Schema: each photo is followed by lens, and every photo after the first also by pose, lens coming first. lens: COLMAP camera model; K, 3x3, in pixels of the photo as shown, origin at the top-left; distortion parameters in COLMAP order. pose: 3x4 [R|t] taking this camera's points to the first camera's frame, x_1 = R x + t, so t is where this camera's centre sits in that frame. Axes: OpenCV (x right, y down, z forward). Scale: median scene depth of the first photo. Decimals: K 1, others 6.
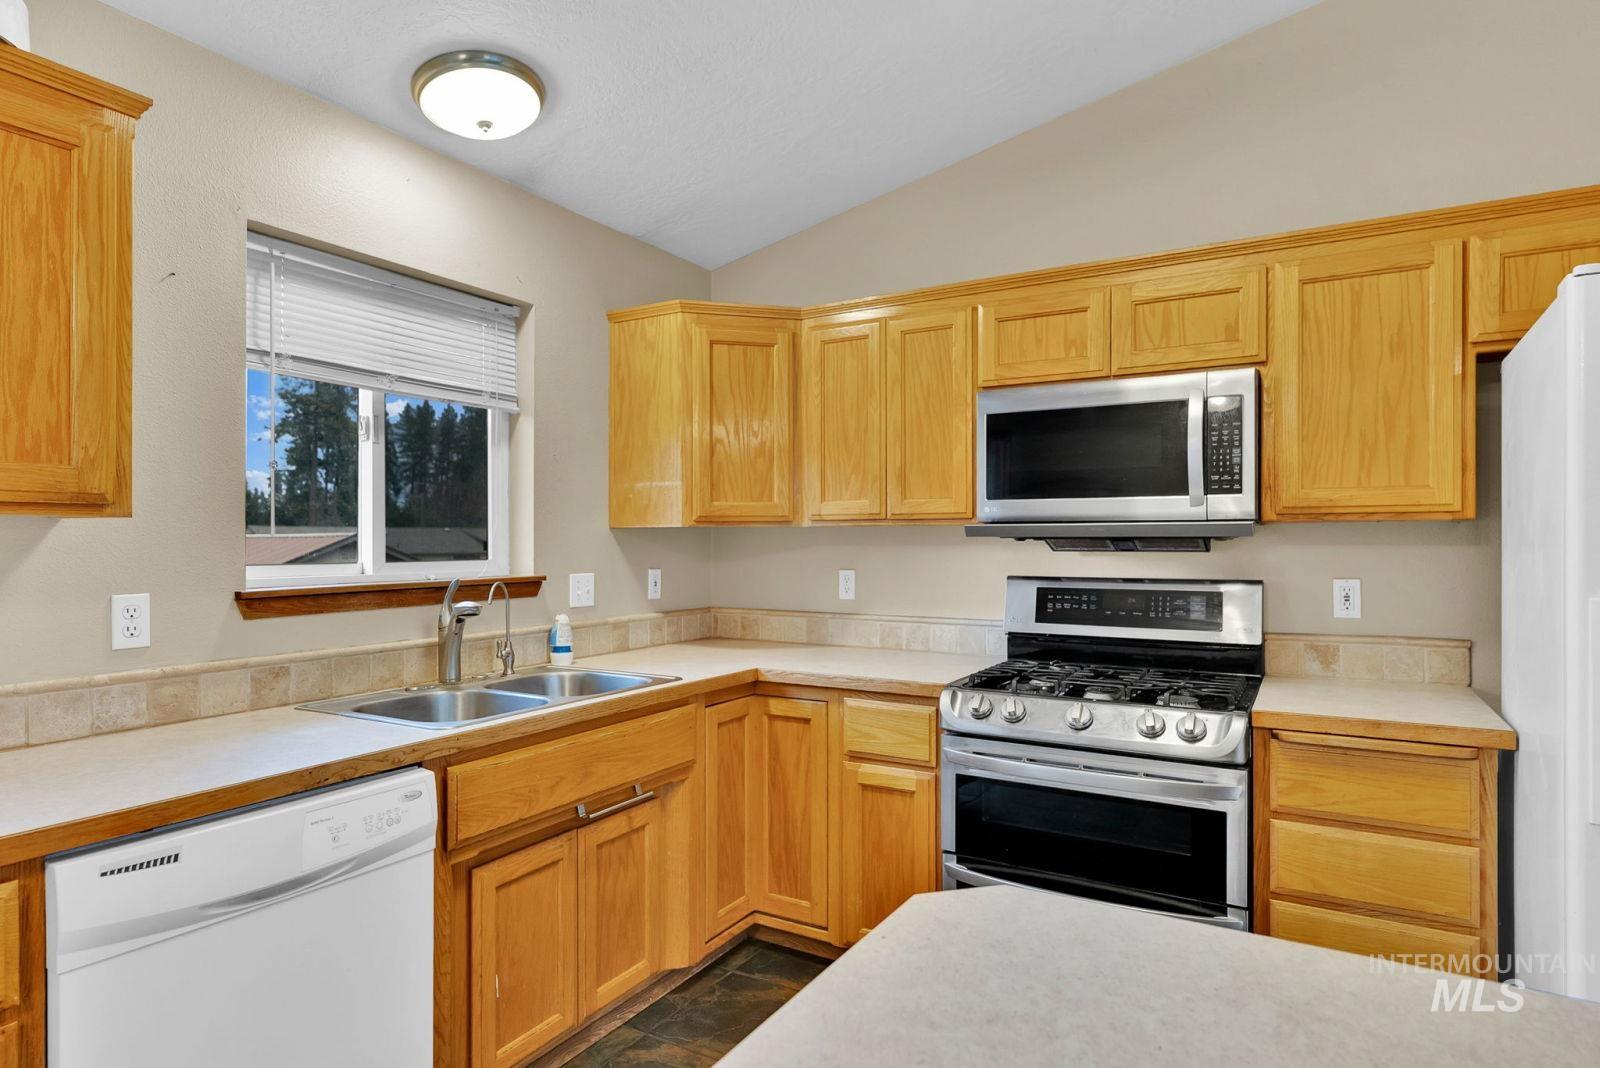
lens RADIAL K [[880.4, 0, 795.3], [0, 880.4, 534.0], [0, 0, 1]] dist [-0.002550, -0.000345]
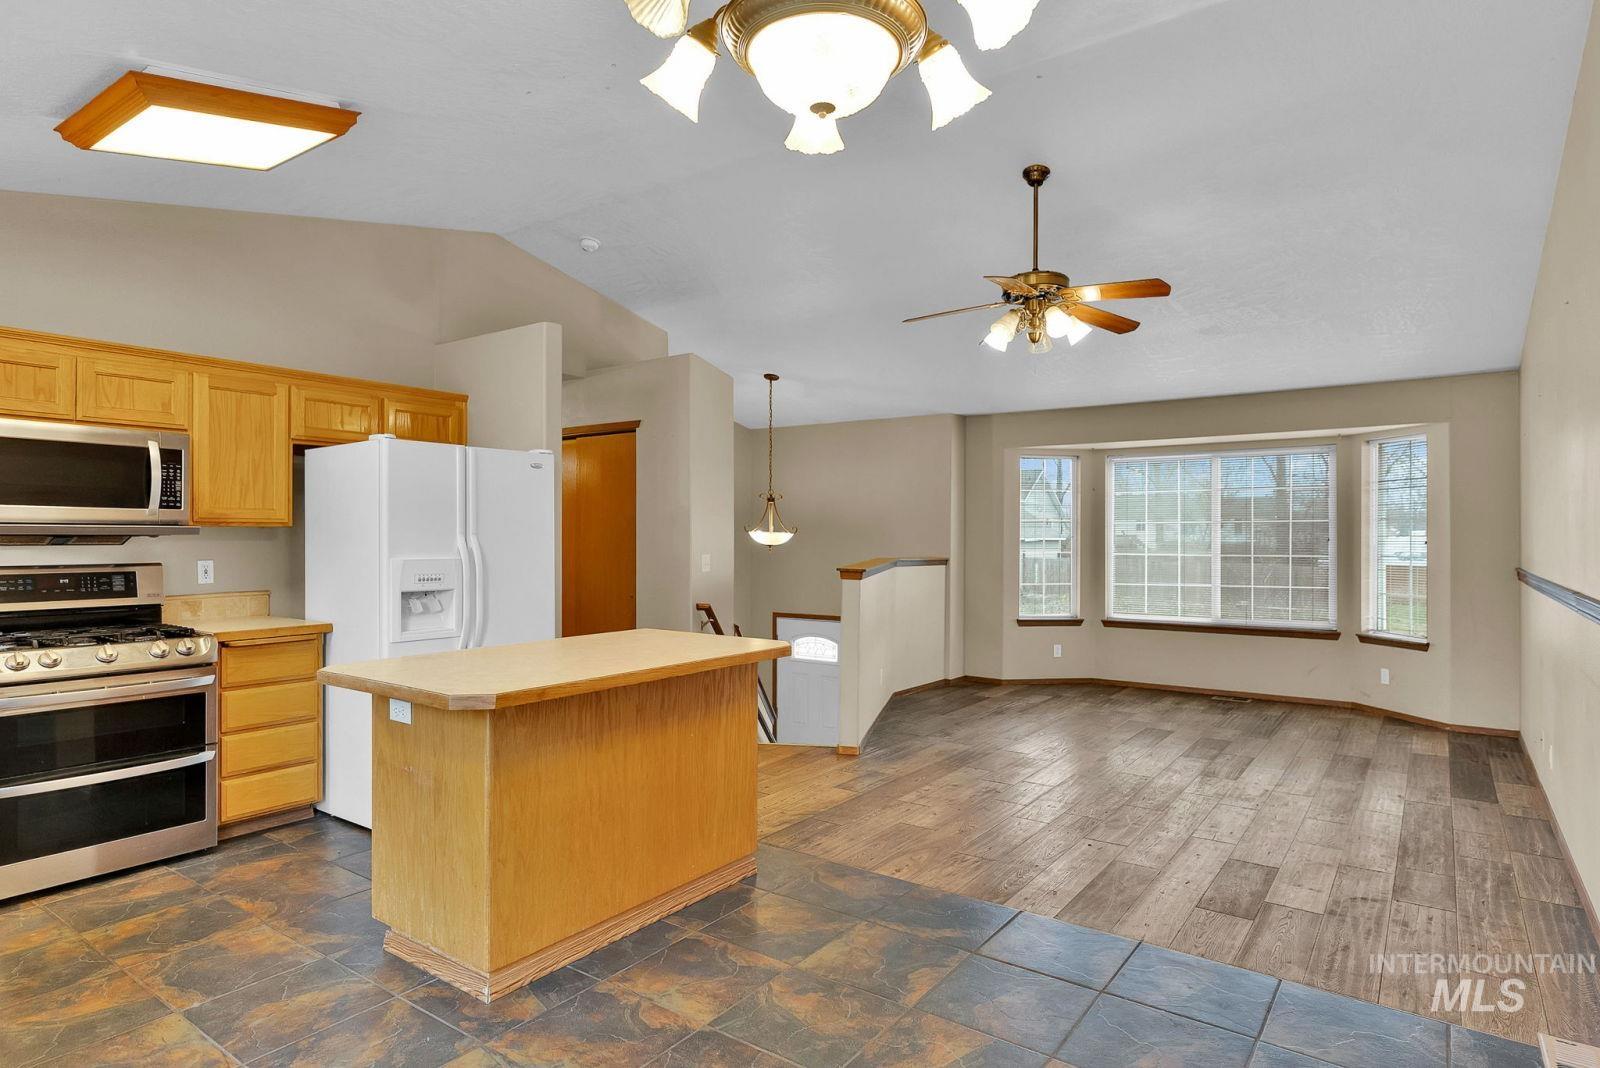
lens RADIAL K [[880.4, 0, 795.3], [0, 880.4, 534.0], [0, 0, 1]] dist [-0.002550, -0.000345]
pose [[0.099708, 0.003298, 0.995011, -0.936478], [-0.010730, 0.999940, -0.002239, -0.007224], [-0.994959, -0.010453, 0.099737, -0.288106]]
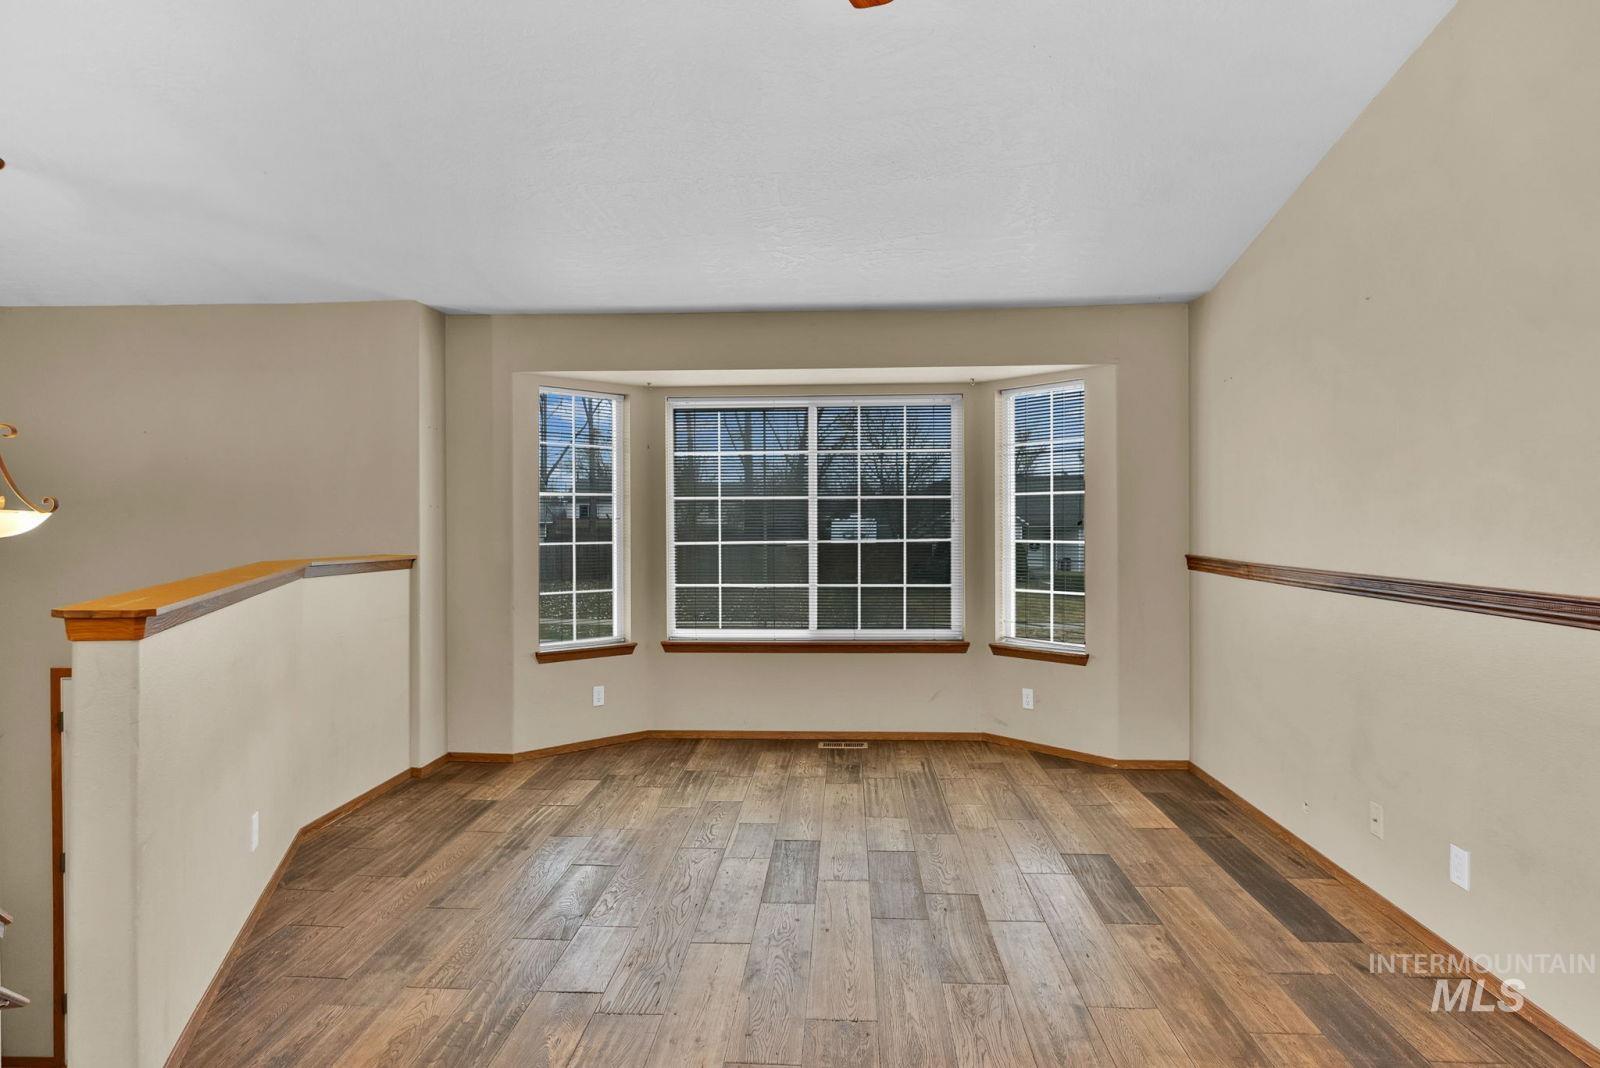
lens RADIAL K [[880.4, 0, 795.3], [0, 880.4, 534.0], [0, 0, 1]] dist [-0.002550, -0.000345]
pose [[-0.457484, -0.011602, 0.889142, 0.285241], [-0.004855, 0.999933, 0.010549, -0.002414], [-0.889204, 0.000509, -0.457510, -0.386477]]
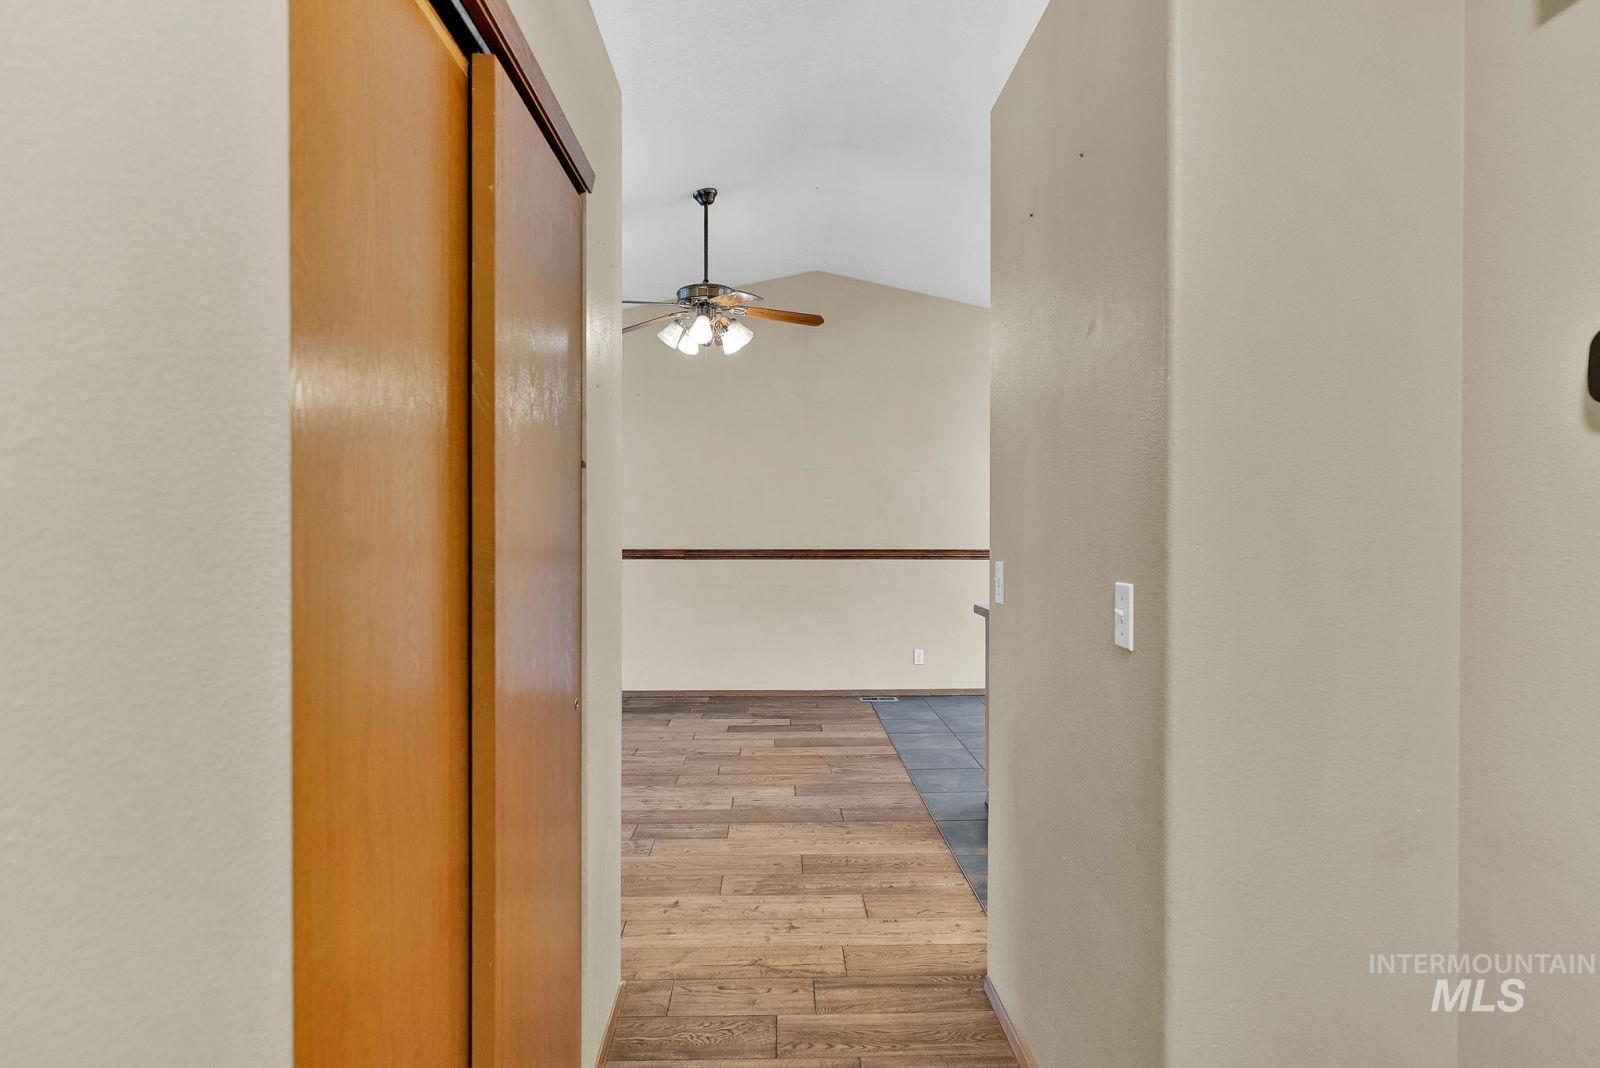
lens RADIAL K [[880.4, 0, 795.3], [0, 880.4, 534.0], [0, 0, 1]] dist [-0.002550, -0.000345]
pose [[-0.849791, 0.002088, -0.527115, 1.578456], [-0.000249, 0.999990, 0.004362, 0.008251], [0.527119, 0.003838, -0.849783, 1.105065]]
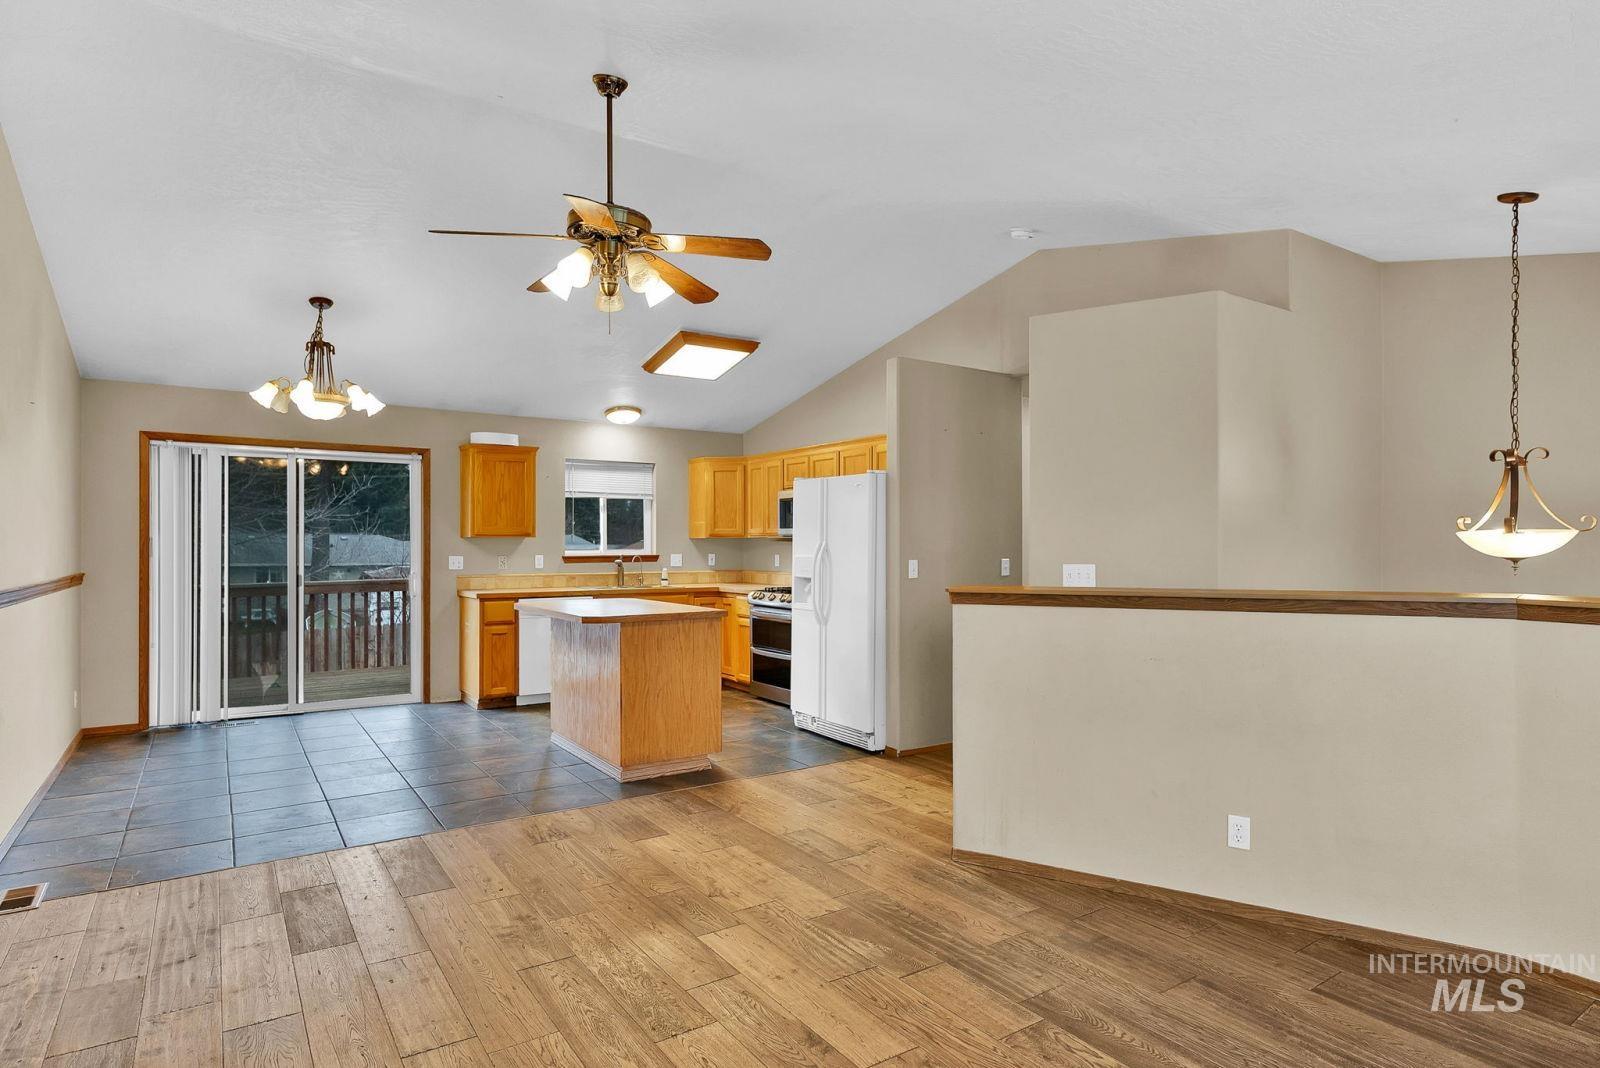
lens RADIAL K [[880.4, 0, 795.3], [0, 880.4, 534.0], [0, 0, 1]] dist [-0.002550, -0.000345]
pose [[0.899510, -0.005992, -0.436858, 1.585554], [0.005089, 0.999982, -0.003238, -0.012106], [0.436870, 0.000690, 0.899524, -1.637505]]
